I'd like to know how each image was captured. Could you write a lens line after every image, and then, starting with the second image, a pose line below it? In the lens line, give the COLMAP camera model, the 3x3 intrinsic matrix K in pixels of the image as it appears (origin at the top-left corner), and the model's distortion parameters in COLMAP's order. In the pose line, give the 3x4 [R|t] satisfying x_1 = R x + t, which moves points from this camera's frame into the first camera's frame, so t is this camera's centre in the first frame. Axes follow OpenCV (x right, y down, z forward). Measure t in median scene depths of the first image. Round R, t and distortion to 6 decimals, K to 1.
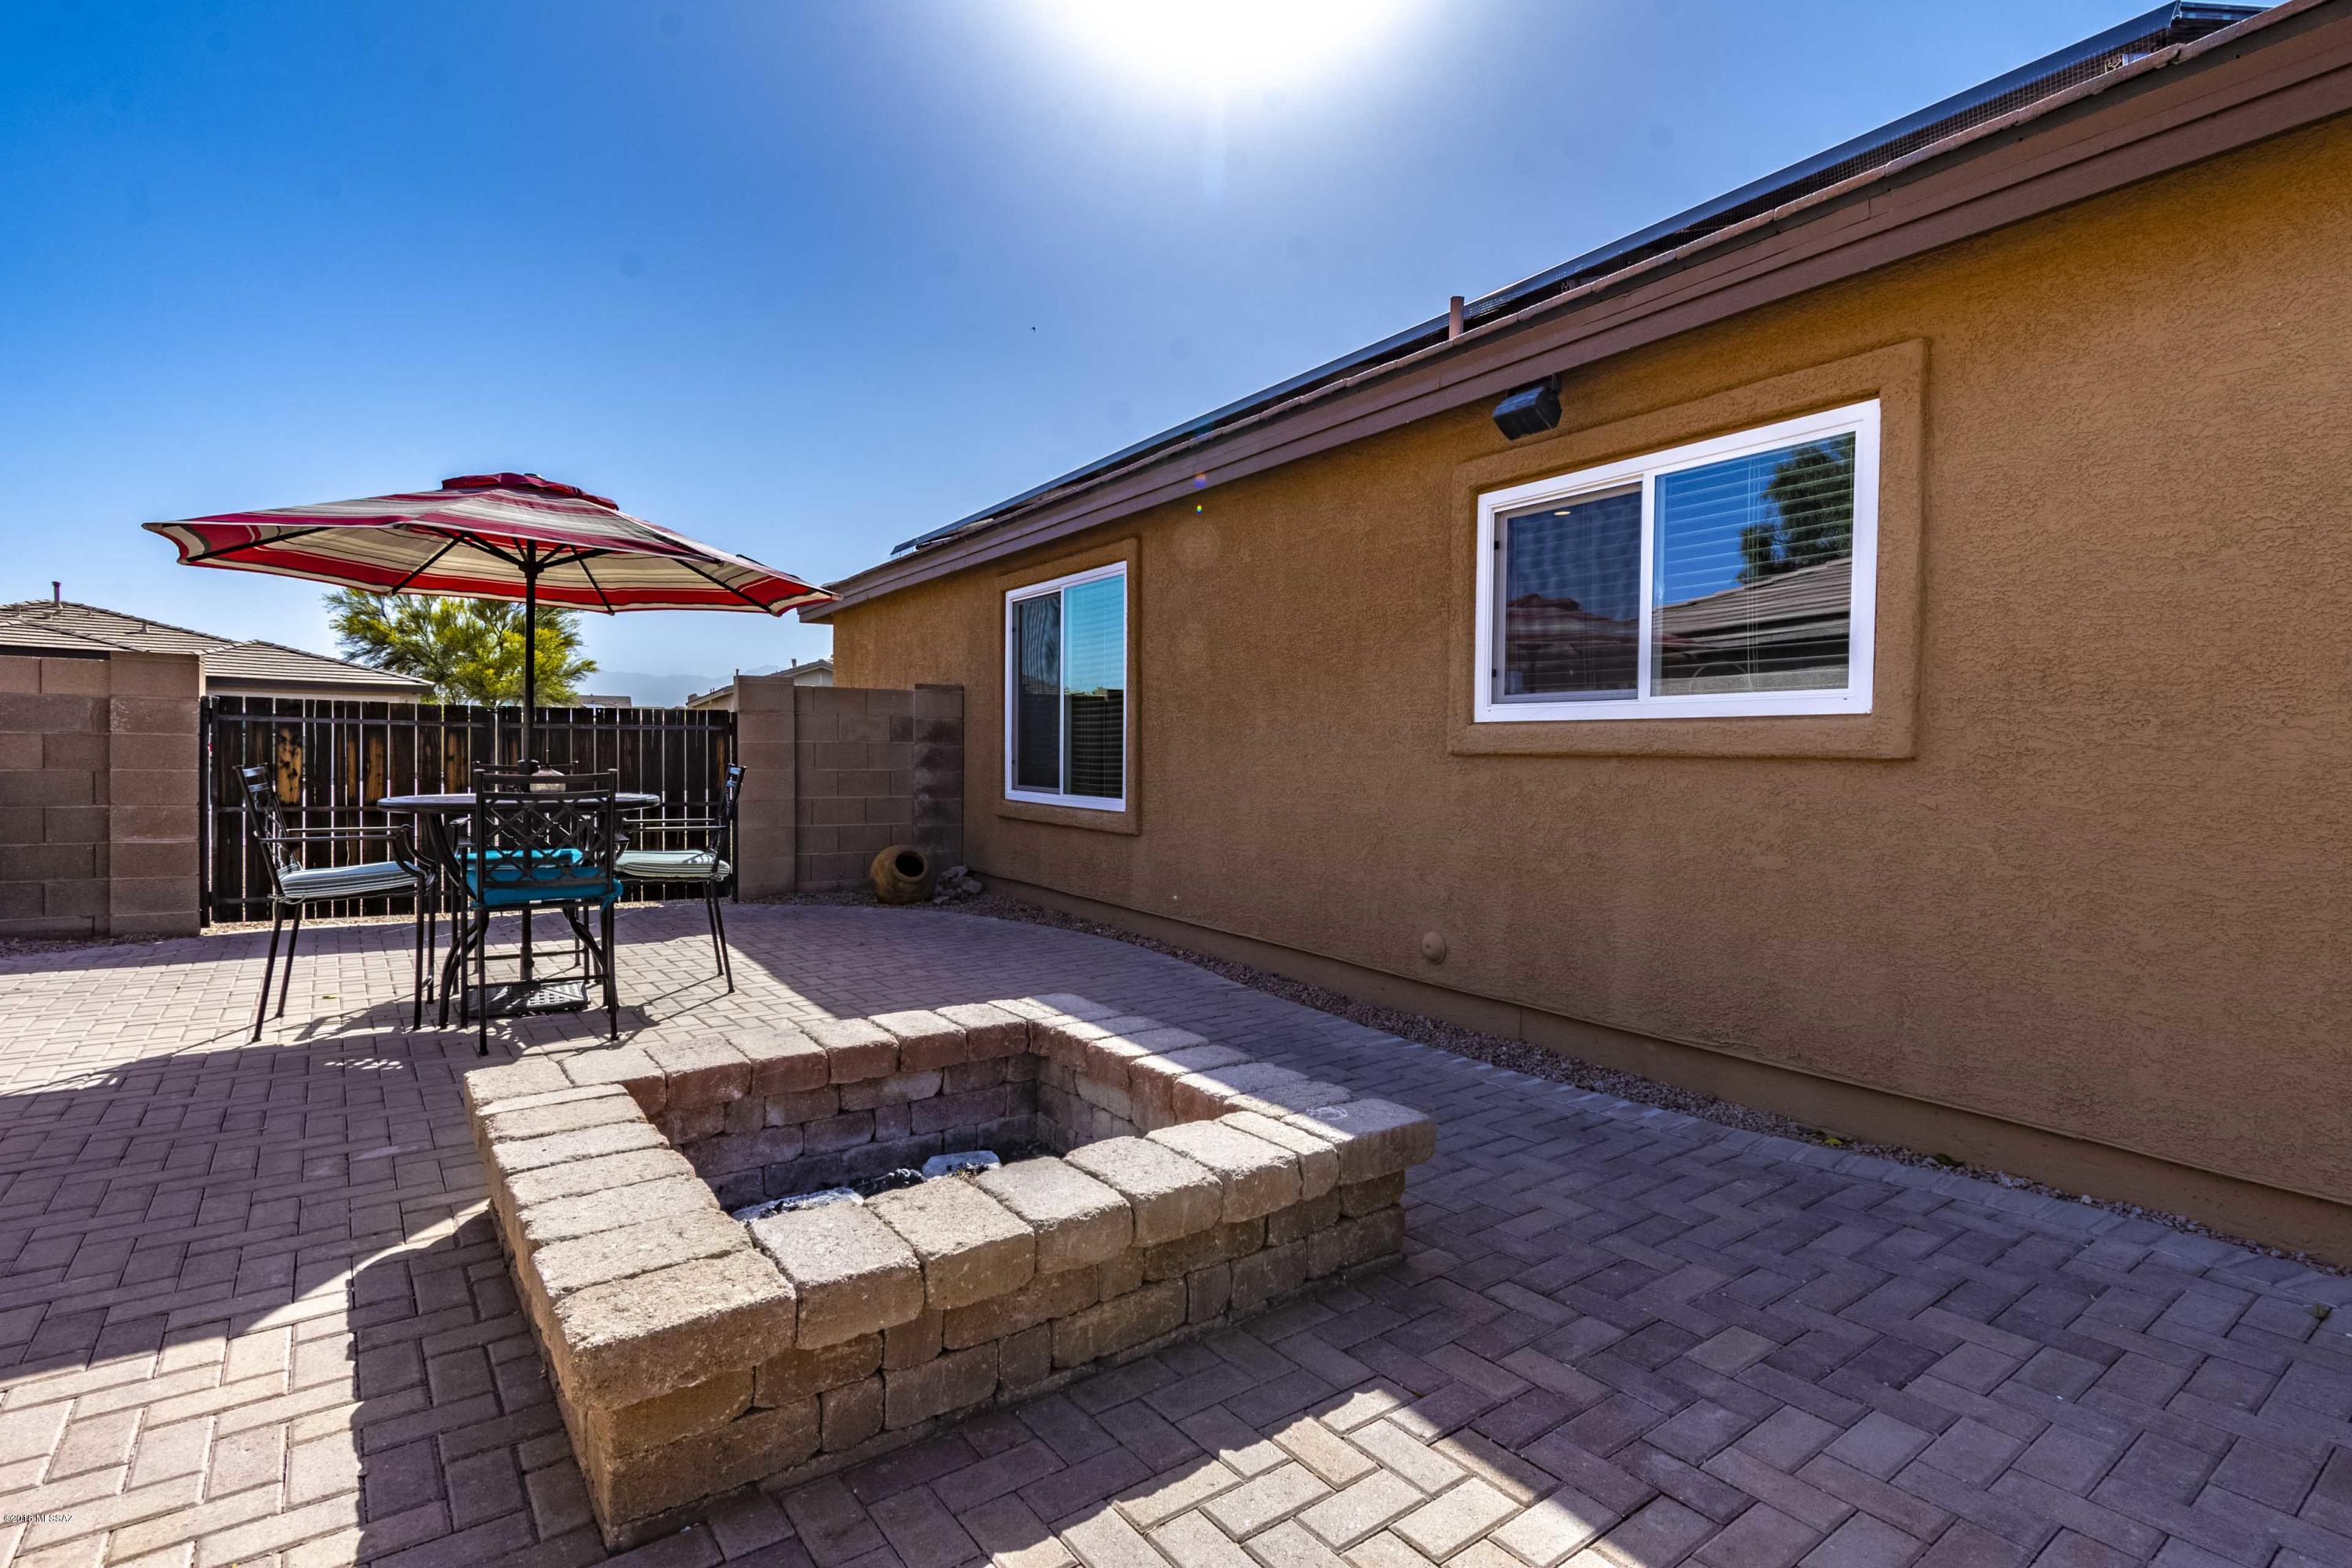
lens RADIAL K [[1146.3, 0, 1176.9], [0, 1146.3, 776.0], [0, 0, 1]] dist [0.005123, -0.000114]
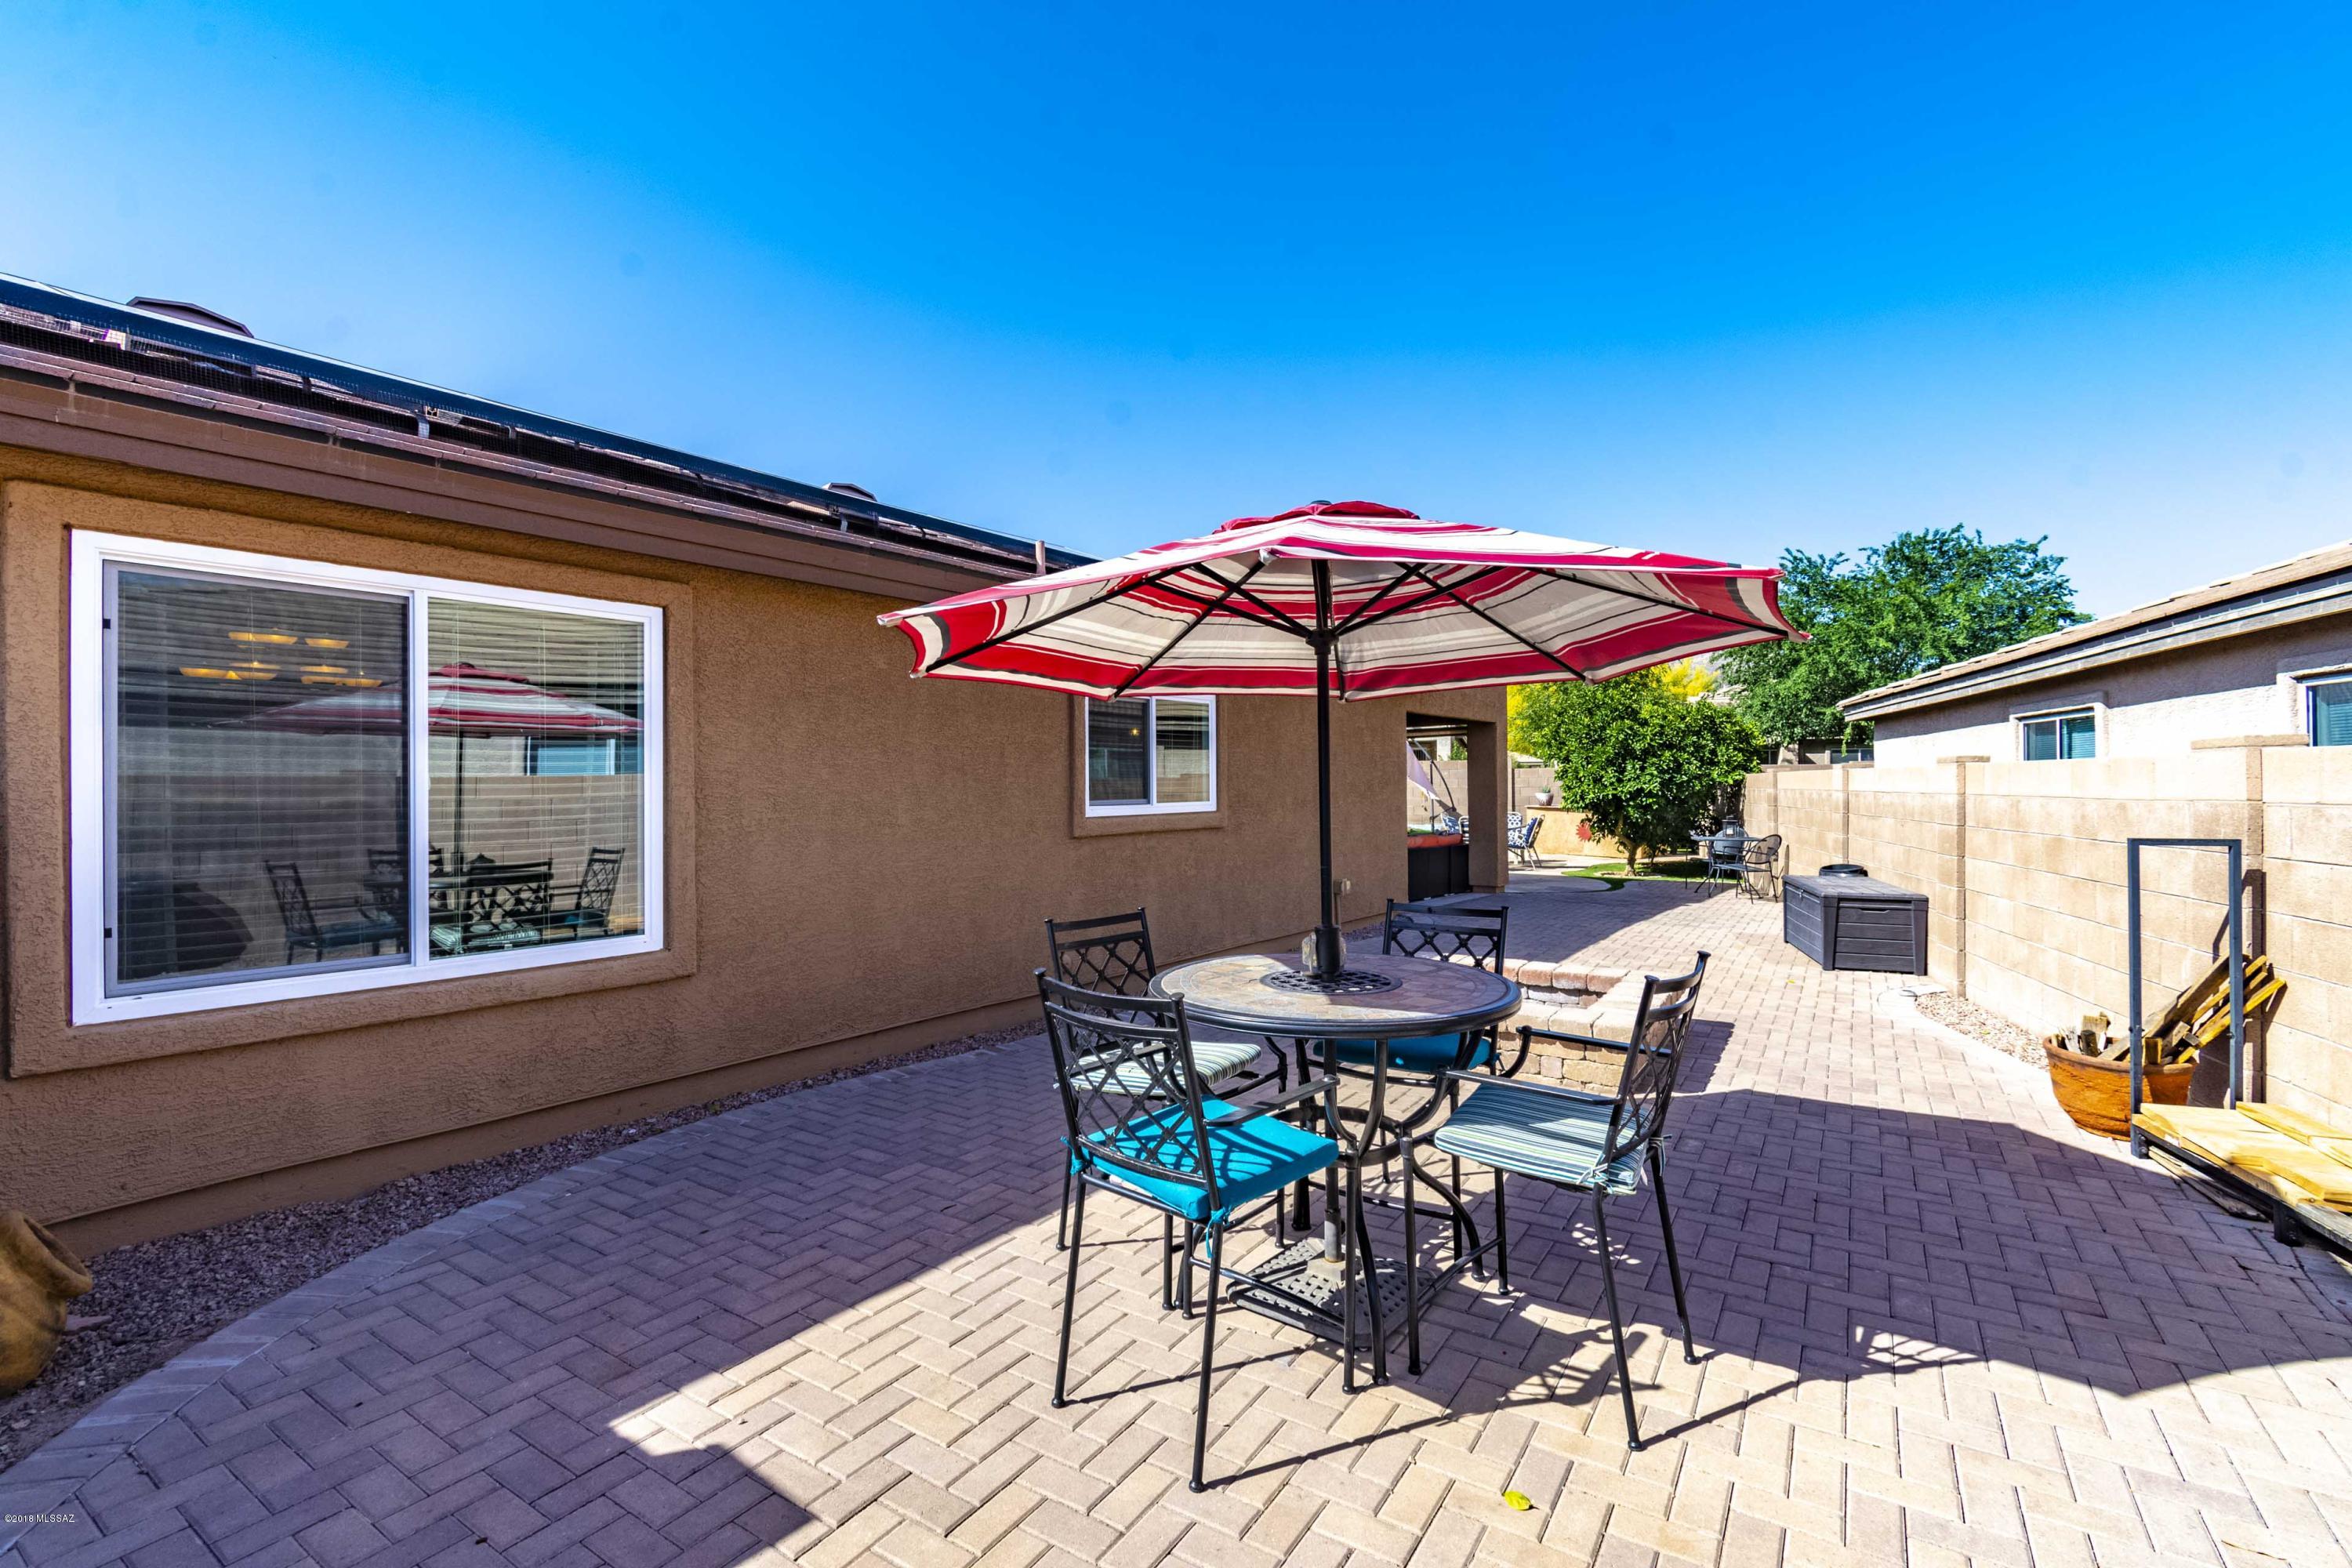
lens RADIAL K [[1050.5, 0, 1176.5], [0, 1050.5, 778.4], [0, 0, 1]] dist [0.016034, -0.004230]
pose [[-0.347941, -0.000831, 0.937516, -1.207041], [0.028542, 0.999527, 0.011479, -0.116633], [-0.937082, 0.030753, -0.347752, 1.403733]]
